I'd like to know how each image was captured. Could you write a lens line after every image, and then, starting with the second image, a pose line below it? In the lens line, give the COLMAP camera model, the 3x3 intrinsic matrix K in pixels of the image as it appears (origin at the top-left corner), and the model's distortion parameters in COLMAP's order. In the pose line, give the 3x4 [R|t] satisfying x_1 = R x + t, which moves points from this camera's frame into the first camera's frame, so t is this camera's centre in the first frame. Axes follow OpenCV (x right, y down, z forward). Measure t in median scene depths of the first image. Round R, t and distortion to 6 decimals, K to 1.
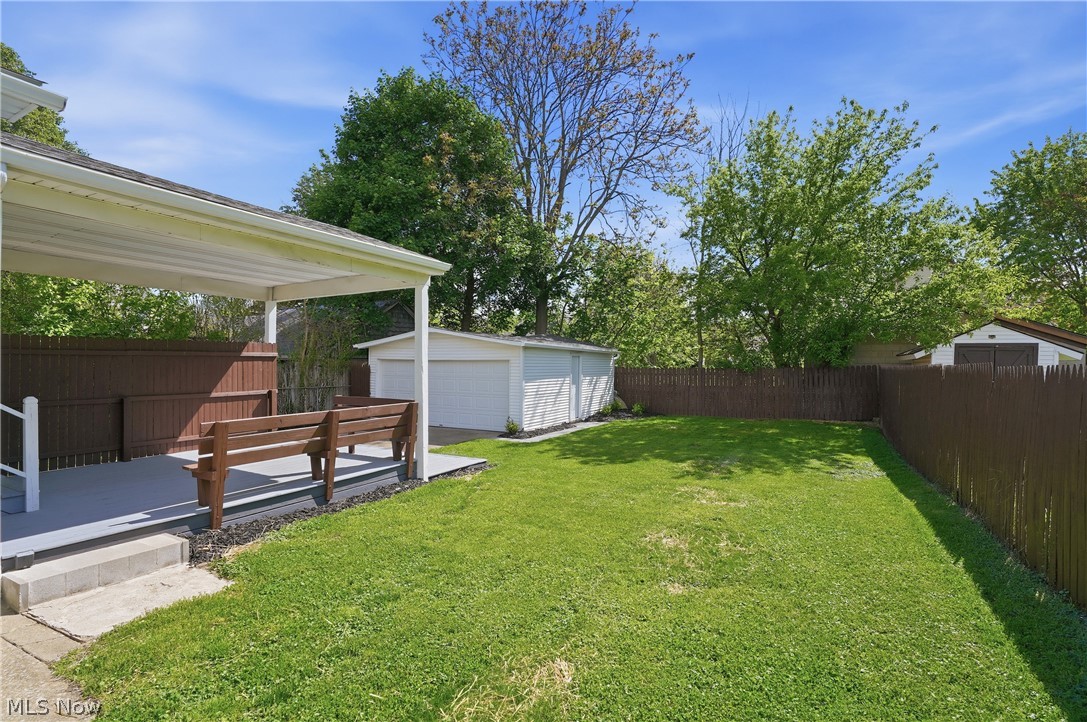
lens RADIAL K [[512.5, 0, 543.5], [0, 512.5, 377.0], [0, 0, 1]] dist [-0.070542, 0.029026]
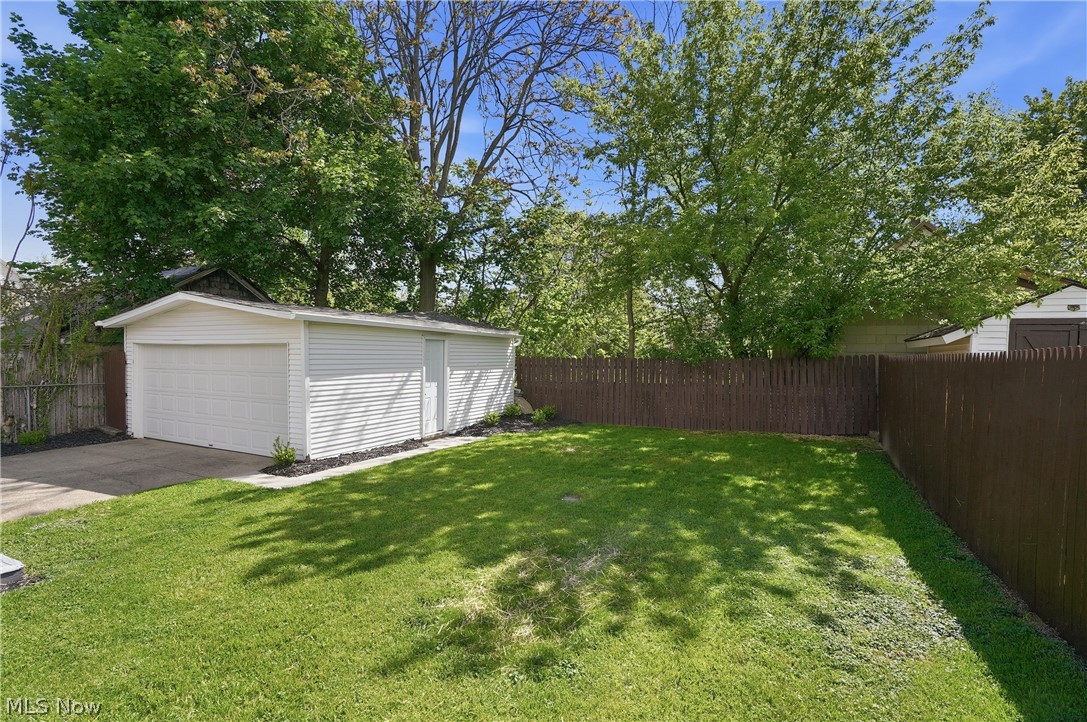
lens RADIAL K [[512.5, 0, 543.5], [0, 512.5, 377.0], [0, 0, 1]] dist [-0.070542, 0.029026]
pose [[0.999076, 0.001674, 0.042940, 0.179805], [-0.002367, 0.999868, 0.016087, -0.002934], [-0.042907, -0.016174, 0.998948, 0.329634]]
